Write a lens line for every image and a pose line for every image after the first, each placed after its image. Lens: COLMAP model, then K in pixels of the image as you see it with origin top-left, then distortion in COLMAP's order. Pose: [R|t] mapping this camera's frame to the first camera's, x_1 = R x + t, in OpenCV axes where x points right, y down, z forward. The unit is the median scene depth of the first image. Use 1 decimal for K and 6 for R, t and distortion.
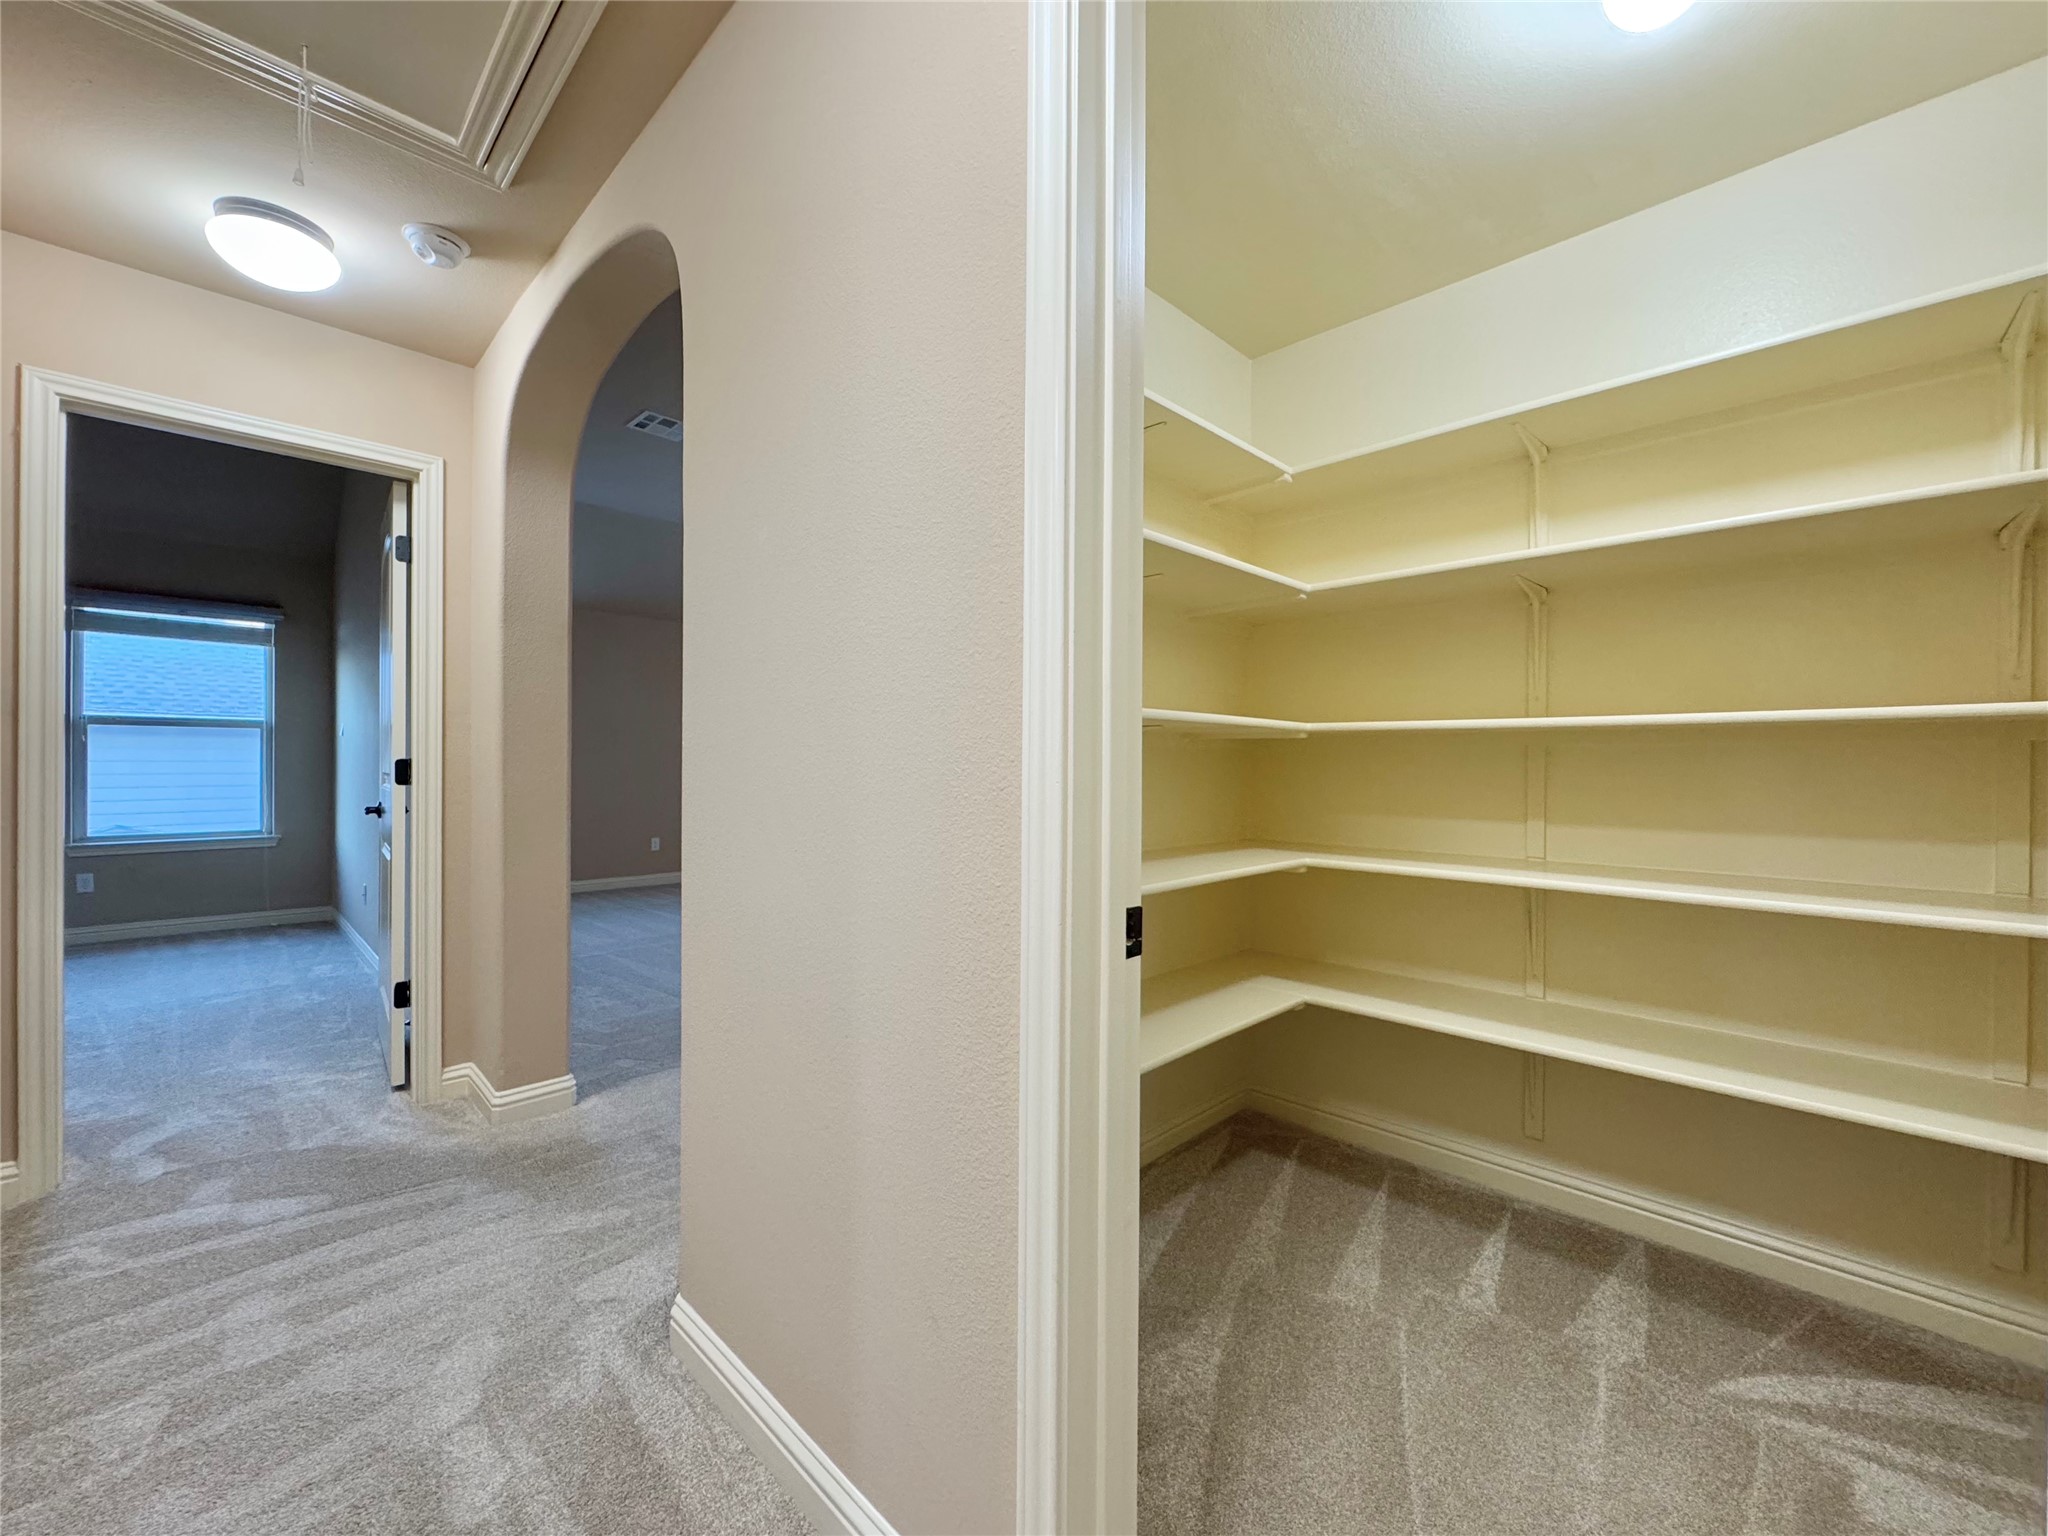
lens RADIAL K [[823.9, 0, 1024.2], [0, 823.9, 766.5], [0, 0, 1]] dist [-0.000539, -0.000049]
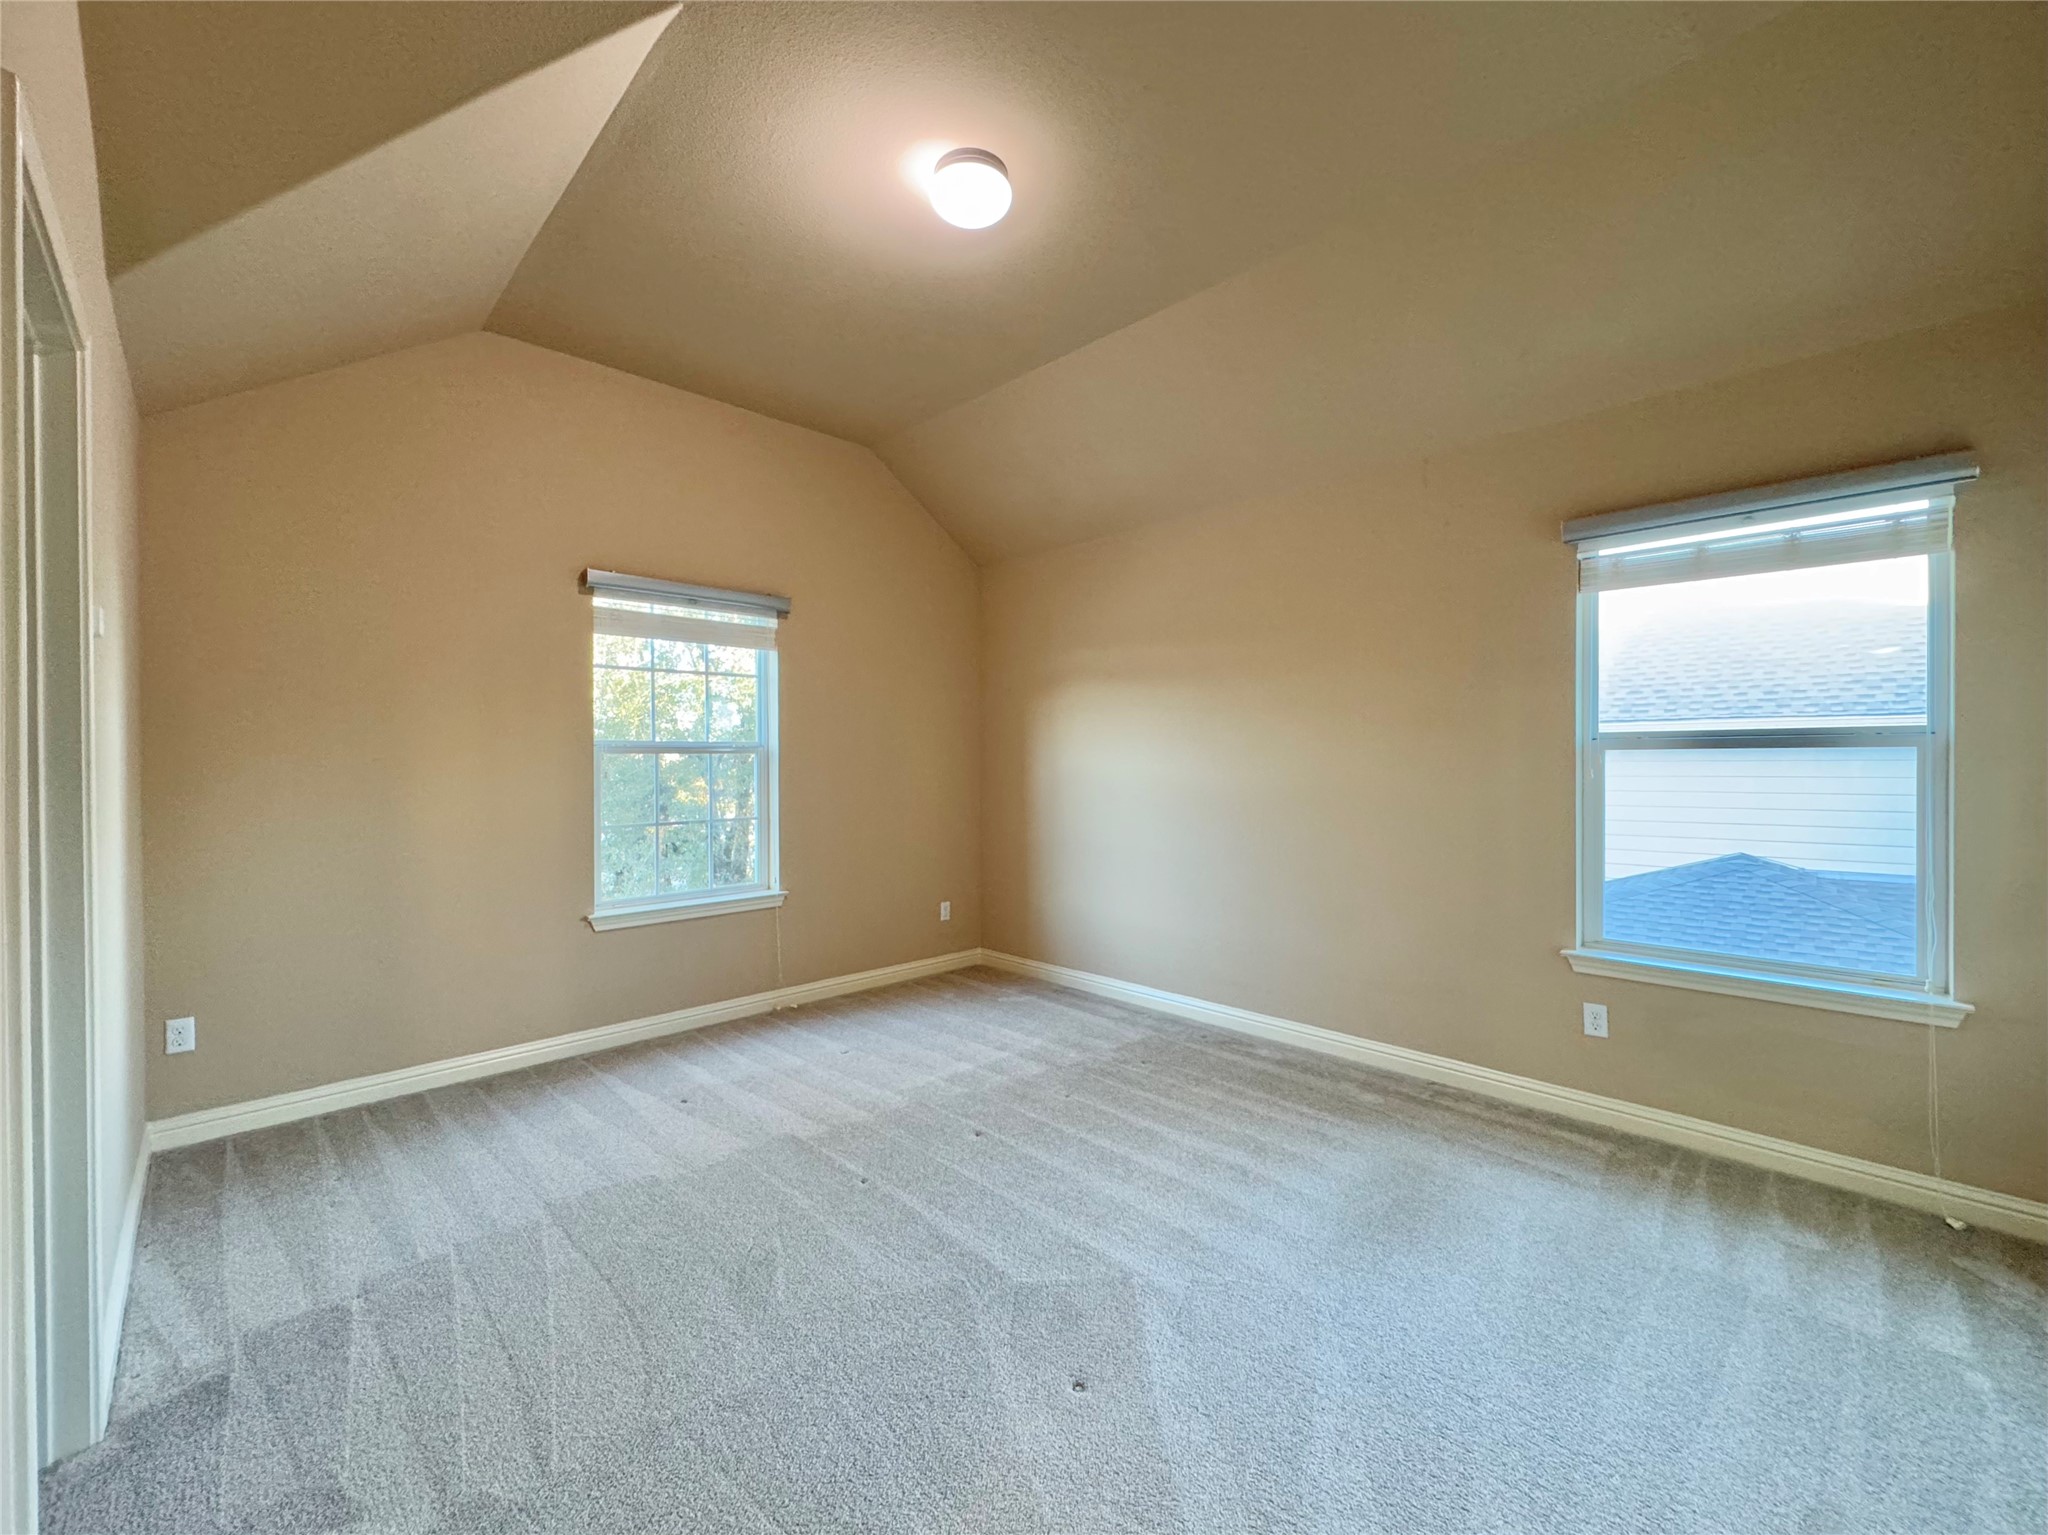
lens RADIAL K [[823.9, 0, 1023.9], [0, 823.9, 765.5], [0, 0, 1]] dist [-0.000539, -0.000049]
pose [[-0.016339, -0.001979, -0.999865, -0.486811], [0.001863, 0.999996, -0.002009, -0.034682], [0.999865, -0.001896, -0.016336, 0.537232]]
